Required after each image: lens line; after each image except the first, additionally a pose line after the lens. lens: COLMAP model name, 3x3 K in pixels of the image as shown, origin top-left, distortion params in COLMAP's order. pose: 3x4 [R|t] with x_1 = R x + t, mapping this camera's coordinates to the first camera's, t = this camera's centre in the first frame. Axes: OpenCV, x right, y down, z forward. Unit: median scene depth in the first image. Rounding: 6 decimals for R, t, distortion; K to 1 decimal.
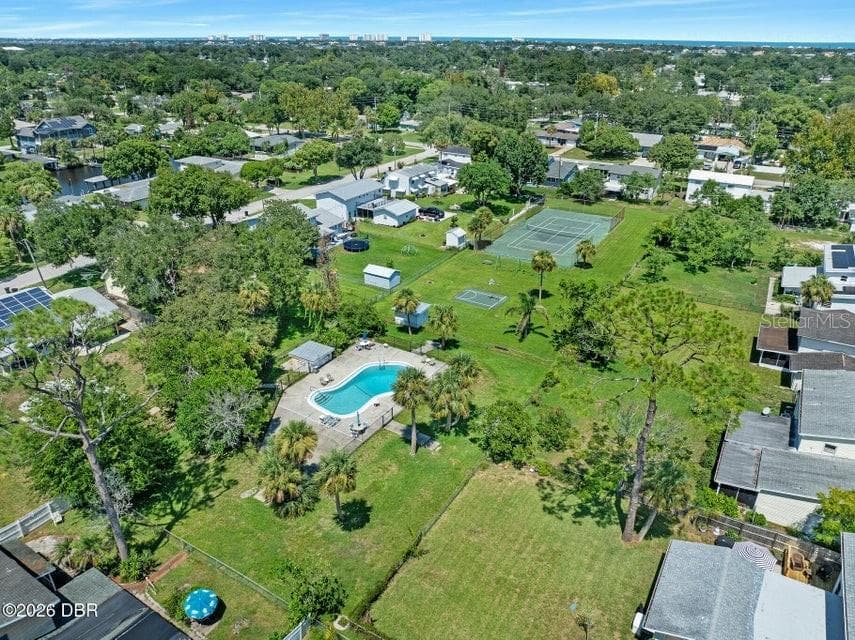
lens RADIAL K [[612.4, 0, 427.5], [0, 612.4, 320.0], [0, 0, 1]] dist [-0.030808, -0.001584]
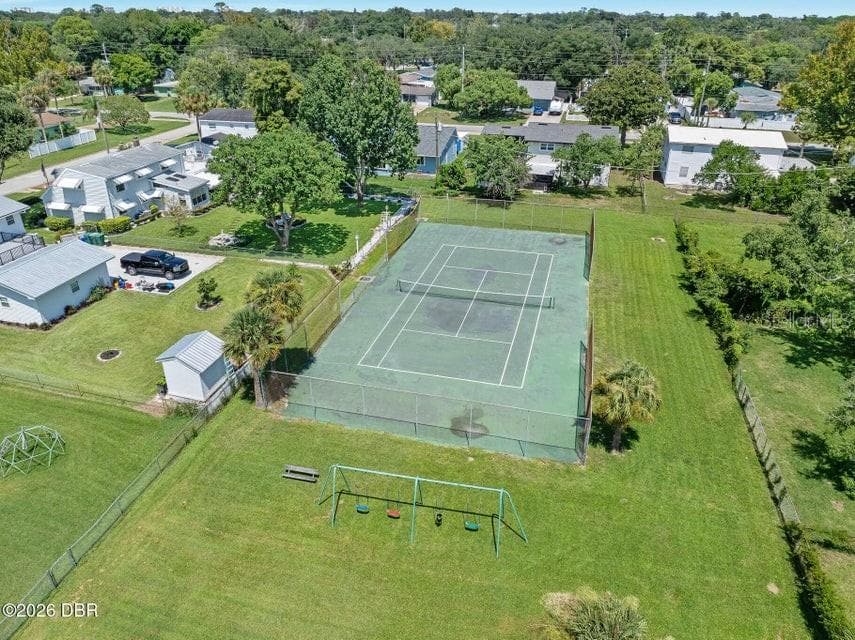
lens RADIAL K [[612.4, 0, 427.5], [0, 612.4, 320.0], [0, 0, 1]] dist [-0.030808, -0.001584]
pose [[0.960822, -0.127574, 0.246060, 0.069658], [0.119210, 0.991676, 0.048658, -0.127790], [-0.250220, -0.017419, 0.968032, 0.527552]]
